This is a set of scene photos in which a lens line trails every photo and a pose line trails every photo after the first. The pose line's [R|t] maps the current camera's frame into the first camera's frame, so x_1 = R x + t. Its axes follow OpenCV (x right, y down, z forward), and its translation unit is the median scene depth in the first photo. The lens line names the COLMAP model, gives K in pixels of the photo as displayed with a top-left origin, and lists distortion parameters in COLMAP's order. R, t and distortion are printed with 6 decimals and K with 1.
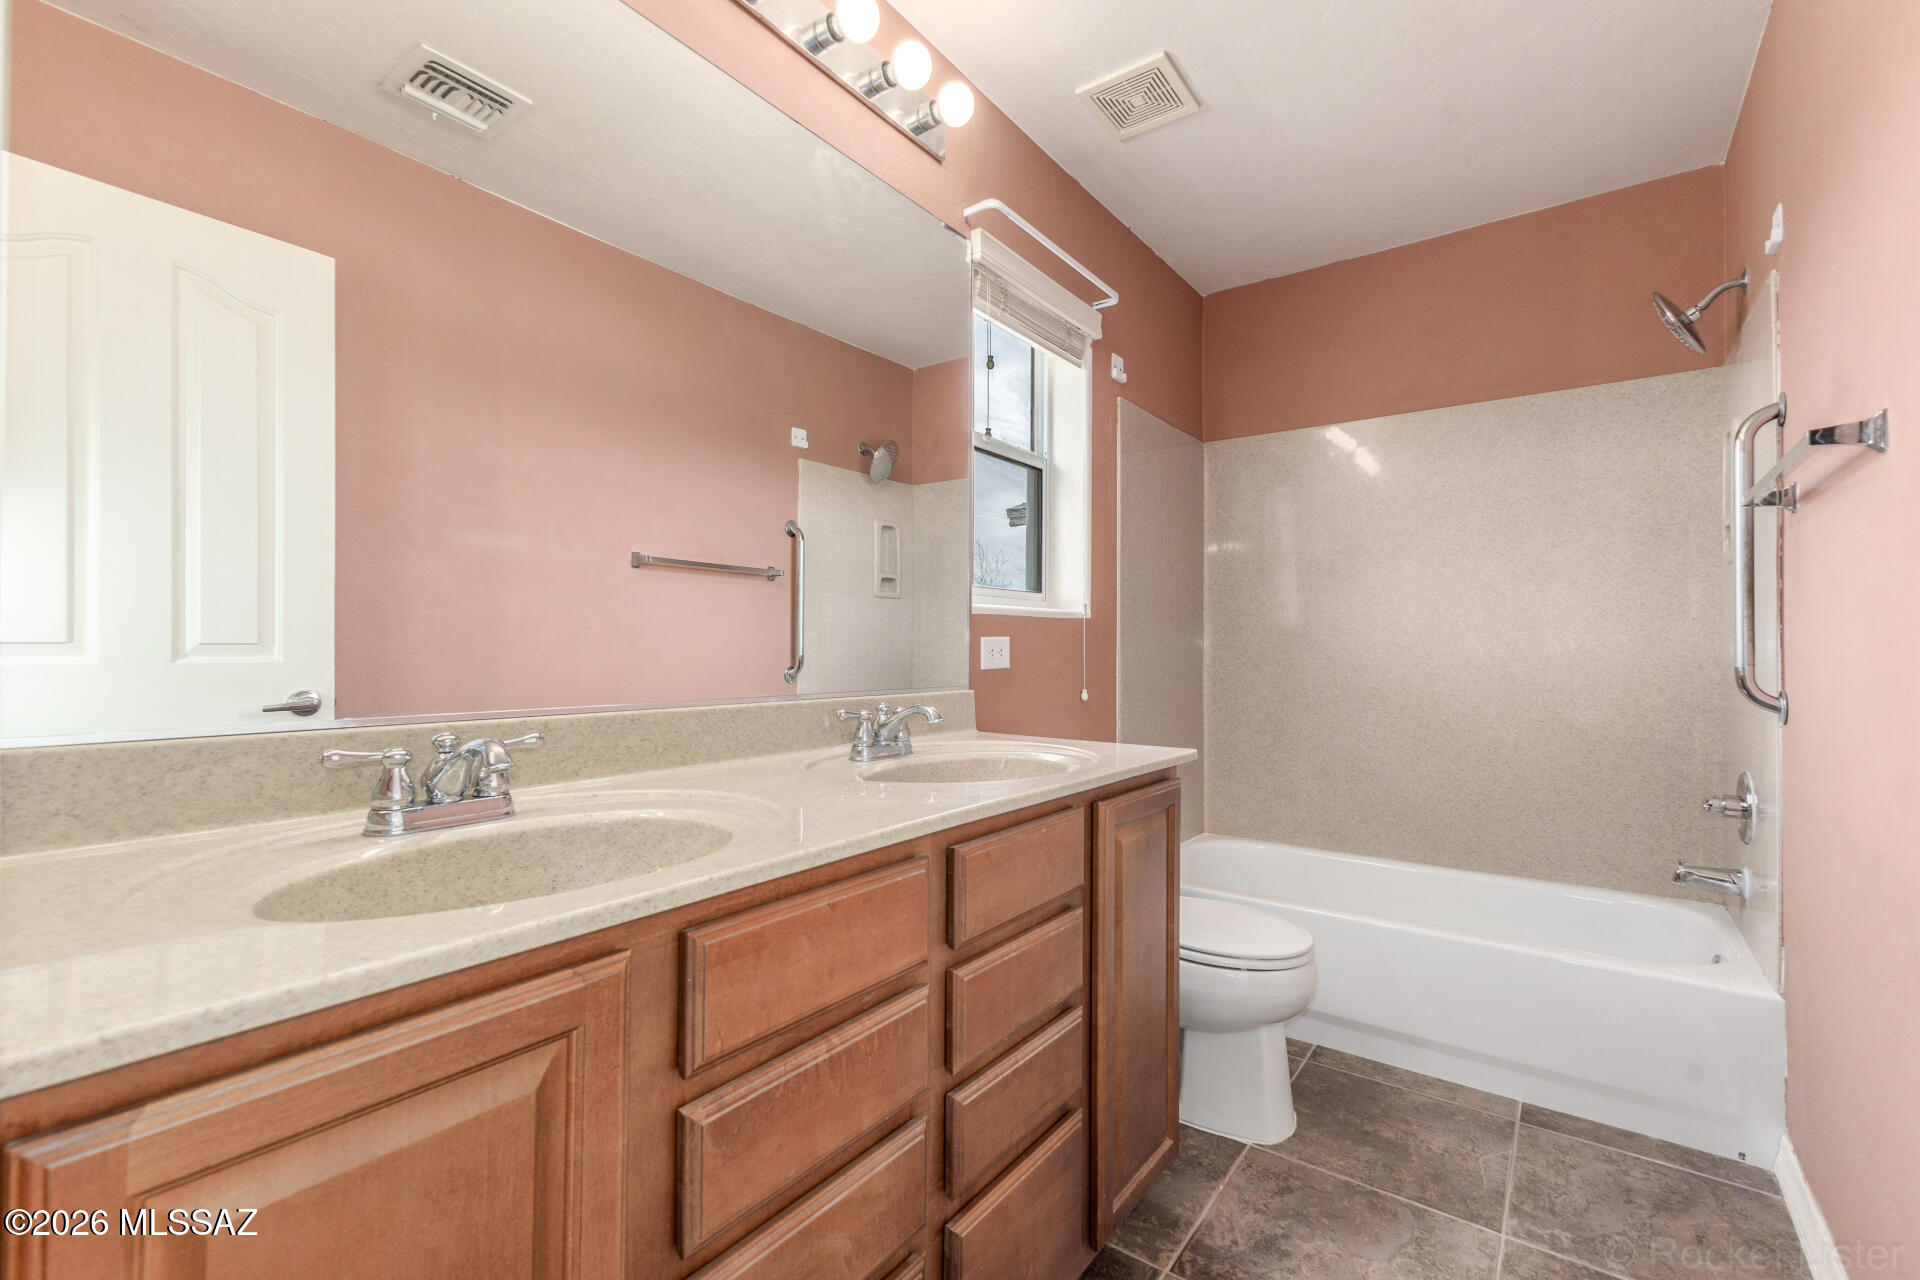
lens RADIAL K [[844.3, 0, 957.4], [0, 844.3, 644.3], [0, 0, 1]] dist [0.005200, 0.000556]
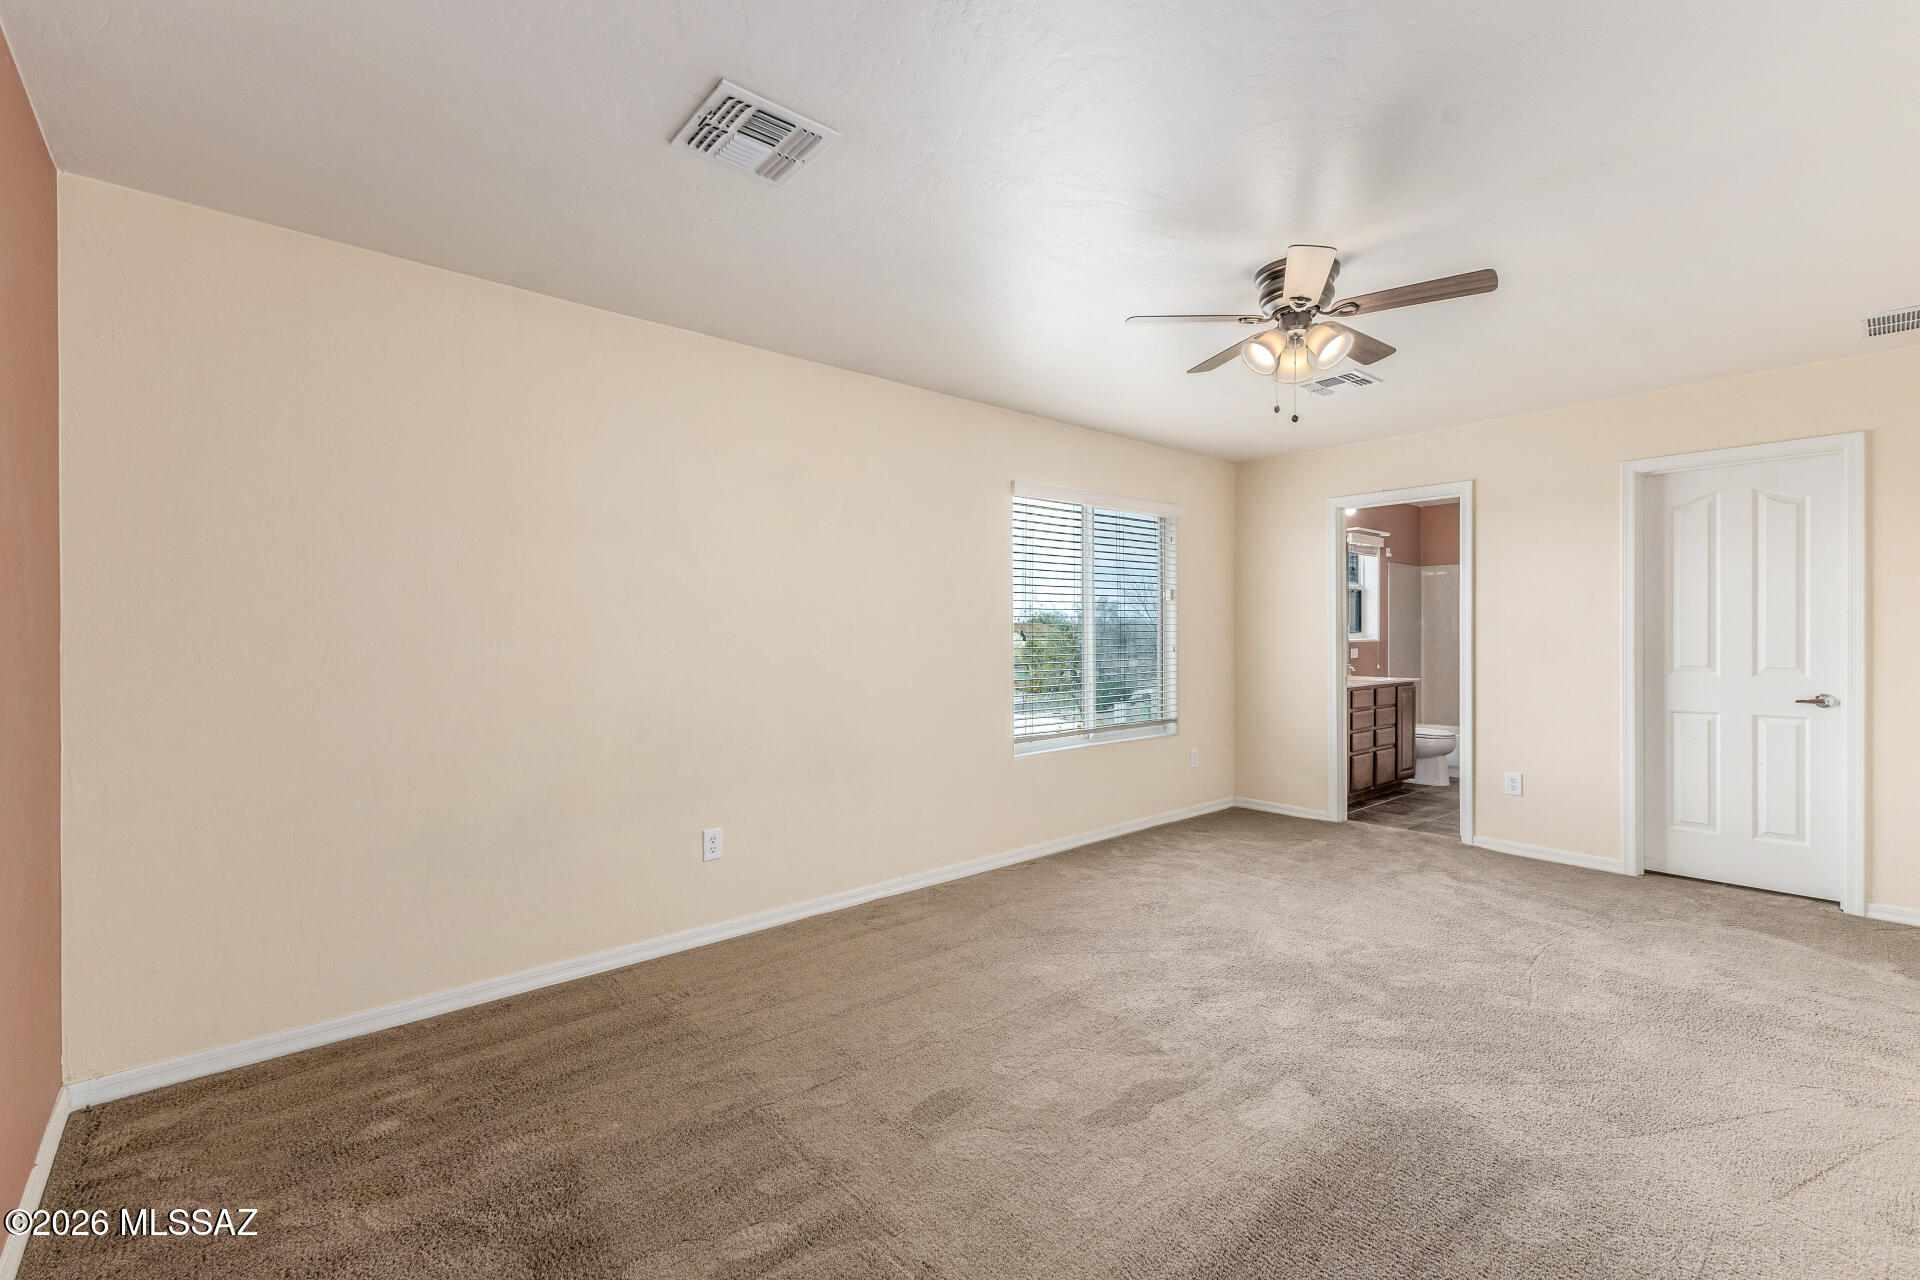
lens RADIAL K [[844.3, 0, 962.1], [0, 844.3, 645.0], [0, 0, 1]] dist [0.005200, 0.000556]
pose [[0.977187, -0.005379, -0.212315, -0.769254], [0.008593, 0.999862, 0.014217, -0.084771], [0.212209, -0.015717, 0.977098, -2.636802]]
